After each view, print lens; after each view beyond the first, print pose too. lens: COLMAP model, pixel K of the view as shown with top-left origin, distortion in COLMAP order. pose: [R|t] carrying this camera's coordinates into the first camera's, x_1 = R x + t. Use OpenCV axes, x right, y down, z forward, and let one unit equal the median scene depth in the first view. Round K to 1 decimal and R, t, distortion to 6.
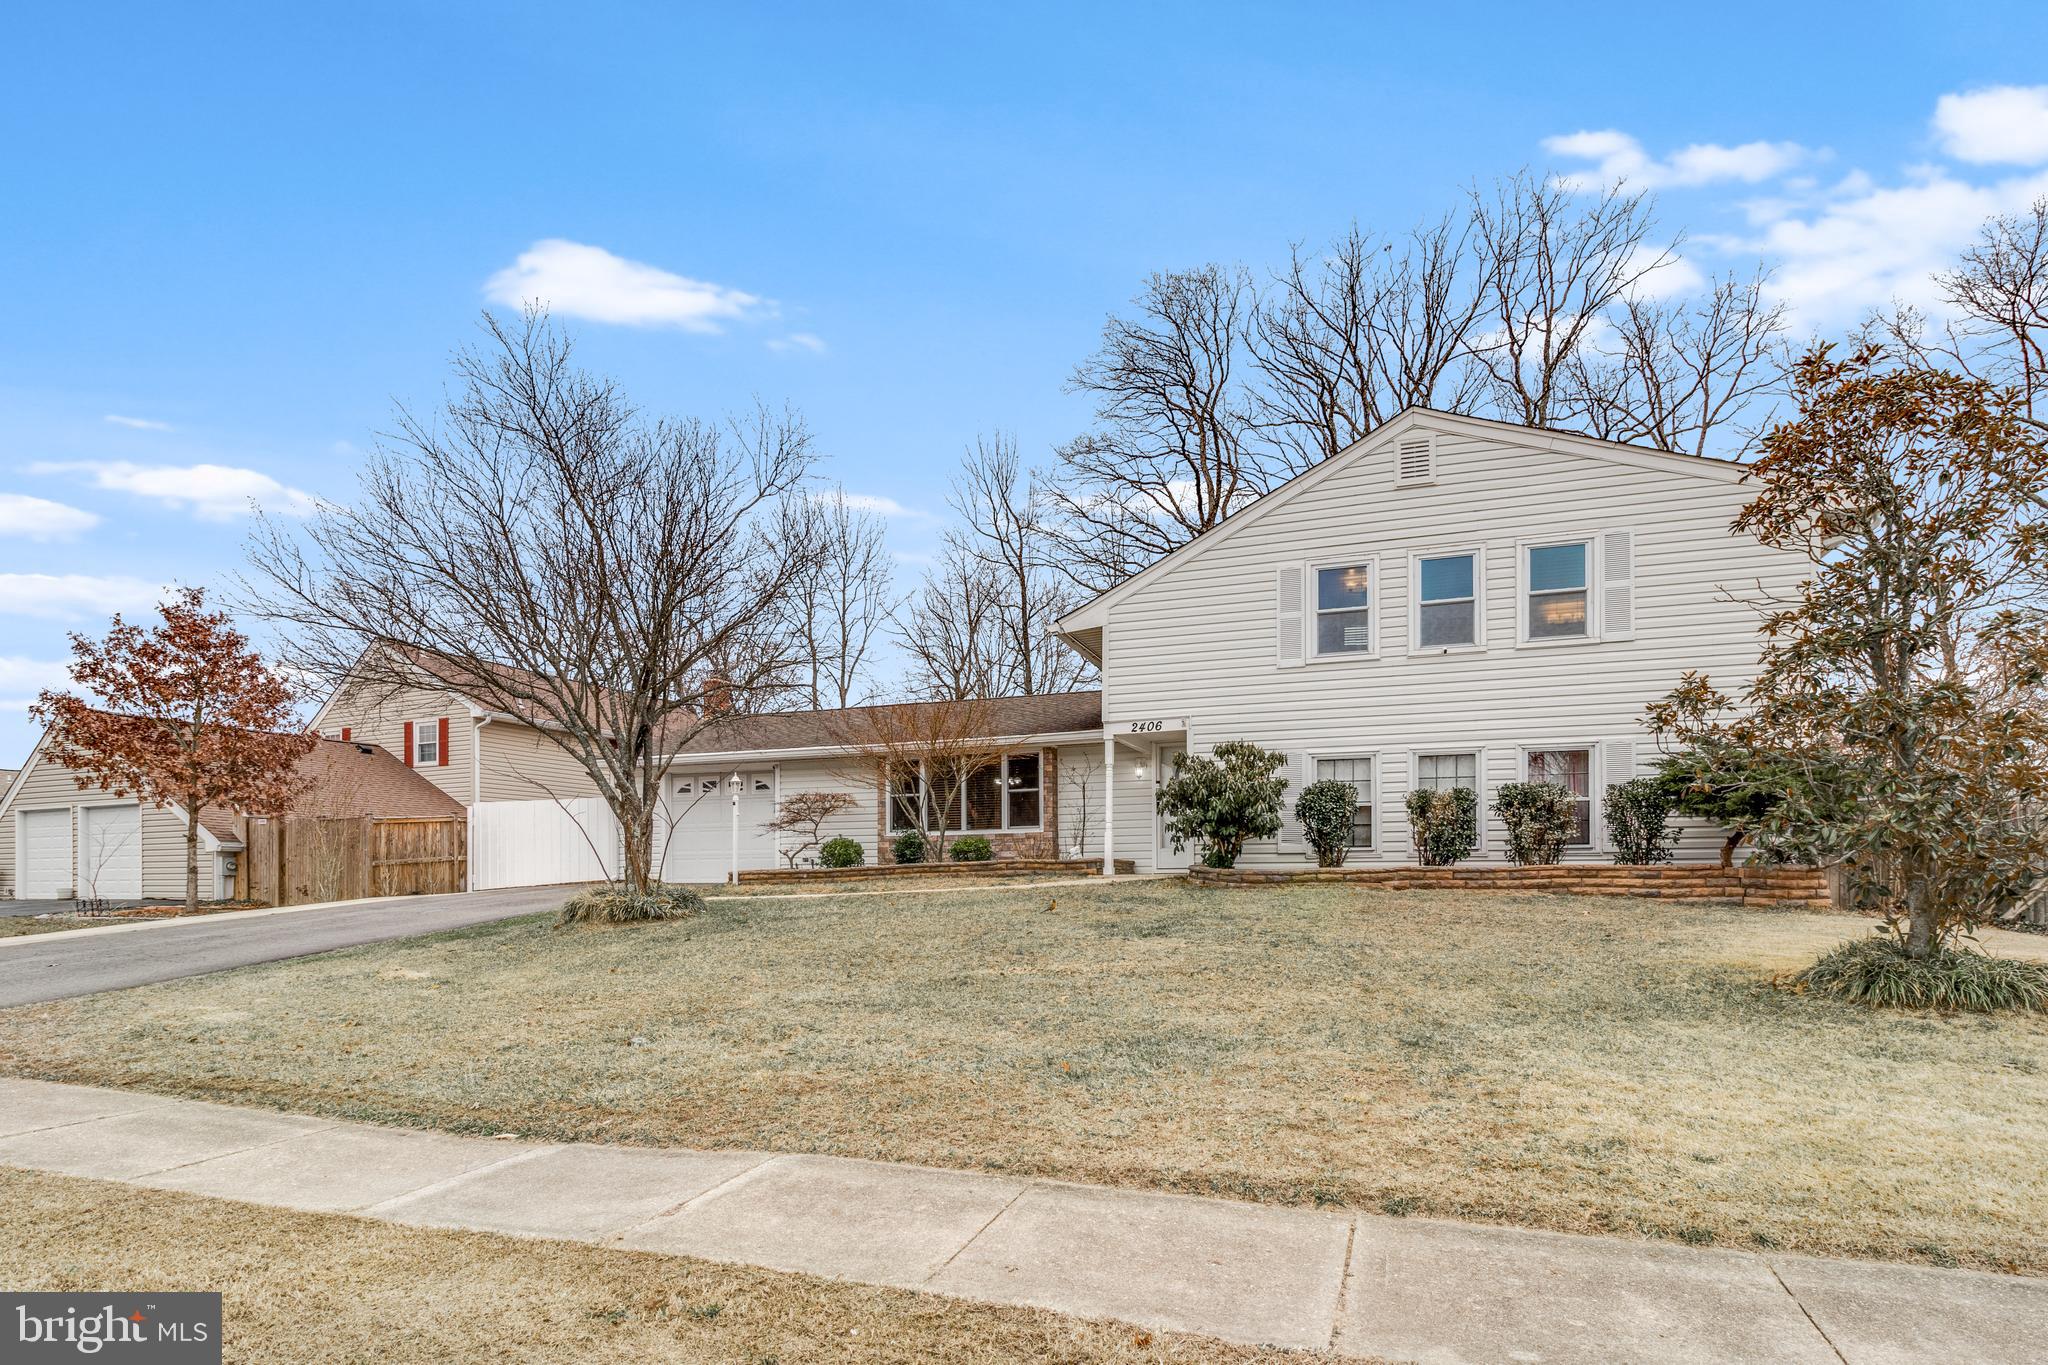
lens RADIAL K [[932.4, 0, 1024.2], [0, 932.4, 789.1], [0, 0, 1]] dist [-0.000280, -0.000274]
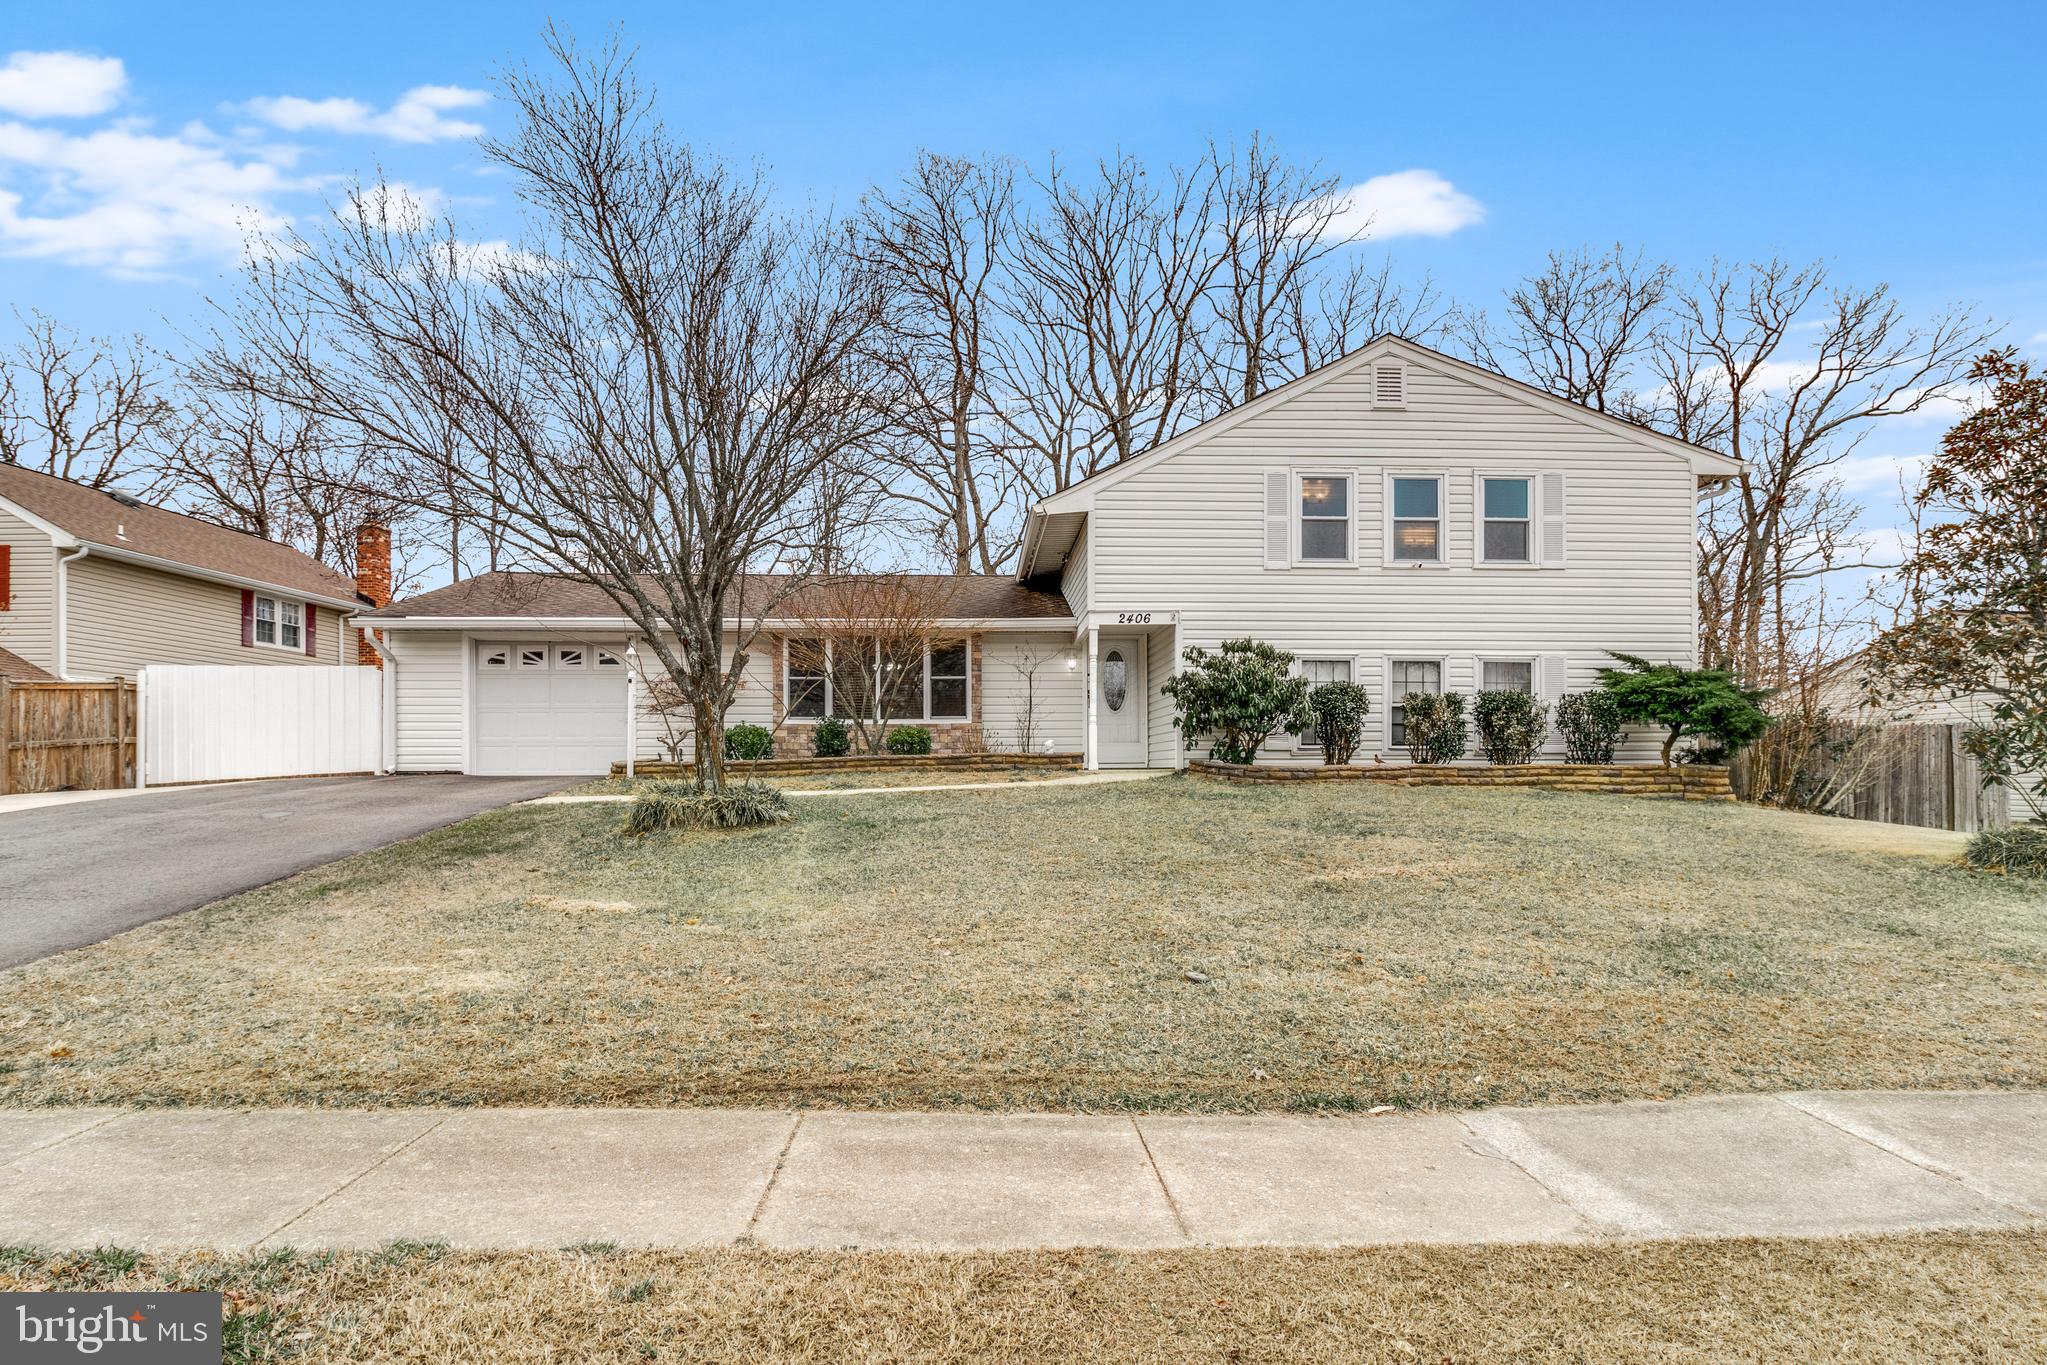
lens RADIAL K [[953.7, 0, 1023.5], [0, 953.7, 682.5], [0, 0, 1]] dist [0.000536, 0.000101]
pose [[0.942016, 0.036533, 0.333573, -0.337966], [-0.037569, 0.999288, -0.003345, 0.008589], [-0.333458, -0.009381, 0.942718, 0.105765]]
